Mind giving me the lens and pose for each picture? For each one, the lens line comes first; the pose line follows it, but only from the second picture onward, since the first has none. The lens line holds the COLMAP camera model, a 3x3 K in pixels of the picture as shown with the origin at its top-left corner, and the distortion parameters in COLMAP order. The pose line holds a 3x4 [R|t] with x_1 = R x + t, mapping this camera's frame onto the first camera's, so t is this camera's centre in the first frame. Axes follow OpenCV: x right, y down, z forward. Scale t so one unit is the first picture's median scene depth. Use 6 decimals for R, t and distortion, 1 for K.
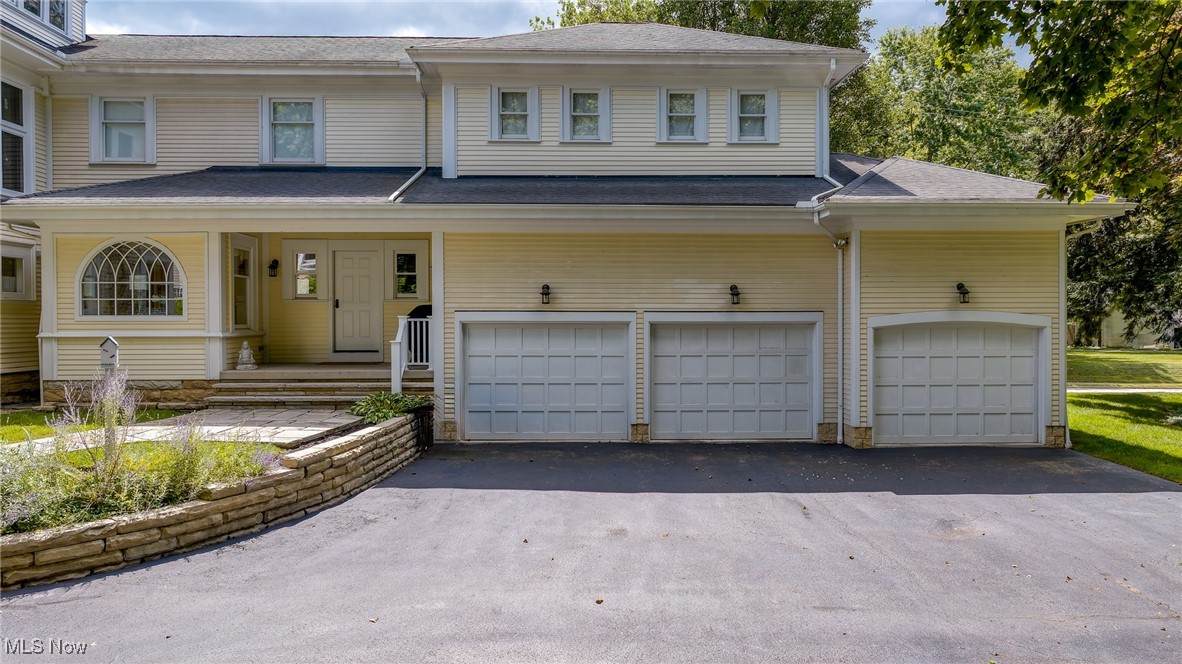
lens RADIAL K [[813.4, 0, 591.0], [0, 813.4, 332.0], [0, 0, 1]] dist [-0.006722, -0.000672]
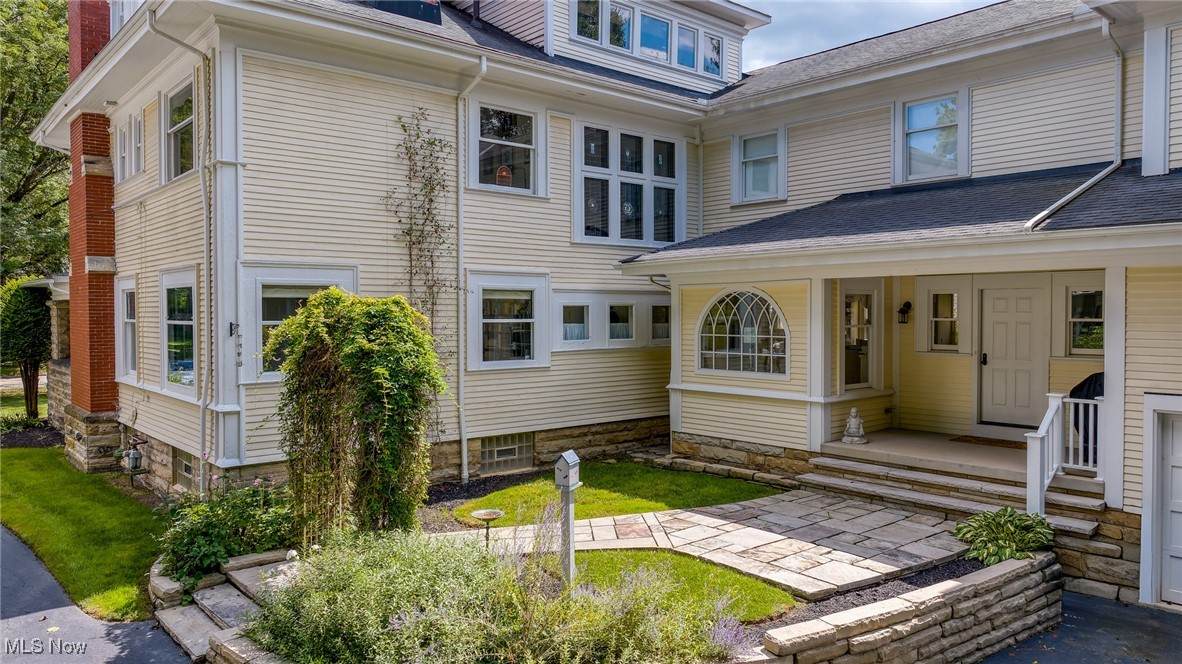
lens RADIAL K [[813.4, 0, 591.0], [0, 813.4, 332.0], [0, 0, 1]] dist [-0.006722, -0.000672]
pose [[0.628698, 0.019351, -0.777409, 0.047512], [-0.011337, 0.999812, 0.015719, -0.076307], [0.777567, -0.001069, 0.628799, 0.275643]]
